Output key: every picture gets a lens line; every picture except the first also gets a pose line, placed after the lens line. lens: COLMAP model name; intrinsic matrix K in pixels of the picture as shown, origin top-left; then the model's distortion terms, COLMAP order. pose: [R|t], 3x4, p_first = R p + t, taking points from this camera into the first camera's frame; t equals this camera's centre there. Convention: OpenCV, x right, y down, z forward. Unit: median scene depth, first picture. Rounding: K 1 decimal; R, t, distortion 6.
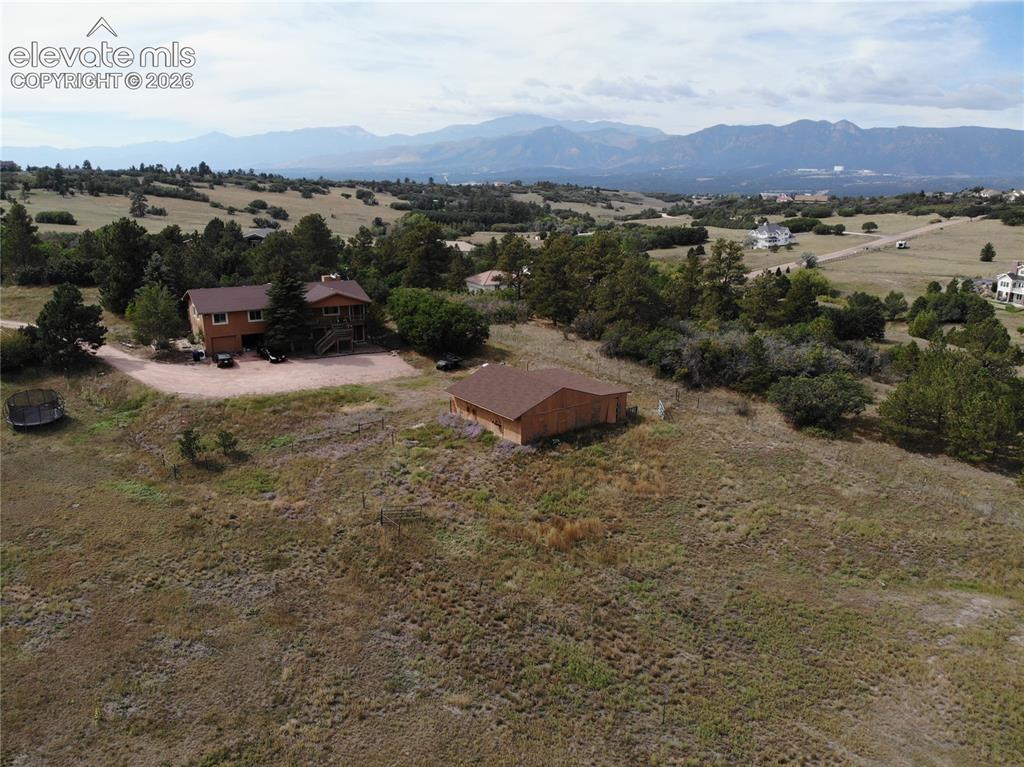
lens RADIAL K [[752.5, 0, 517.5], [0, 752.5, 407.4], [0, 0, 1]] dist [0.045325, -0.139653]
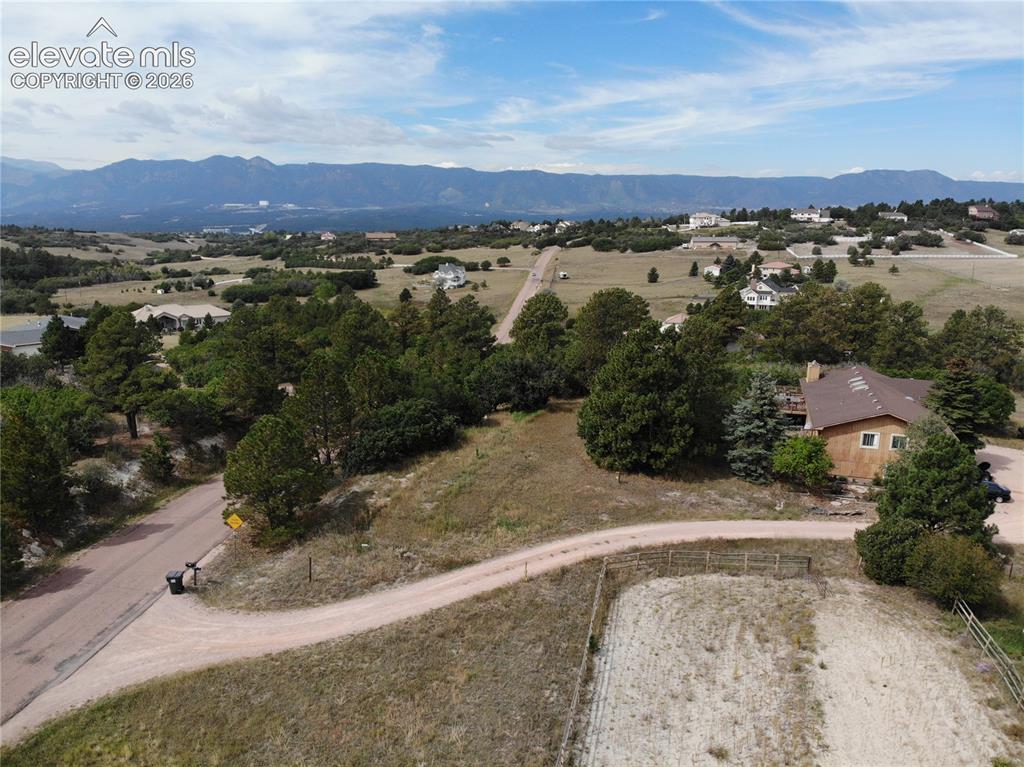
lens RADIAL K [[752.5, 0, 517.5], [0, 752.5, 375.7], [0, 0, 1]] dist [0.045325, -0.139653]
pose [[0.746094, -0.151965, 0.648267, -0.163406], [0.204158, 0.978922, -0.005492, -0.036500], [-0.633769, 0.136446, 0.761393, 0.096587]]
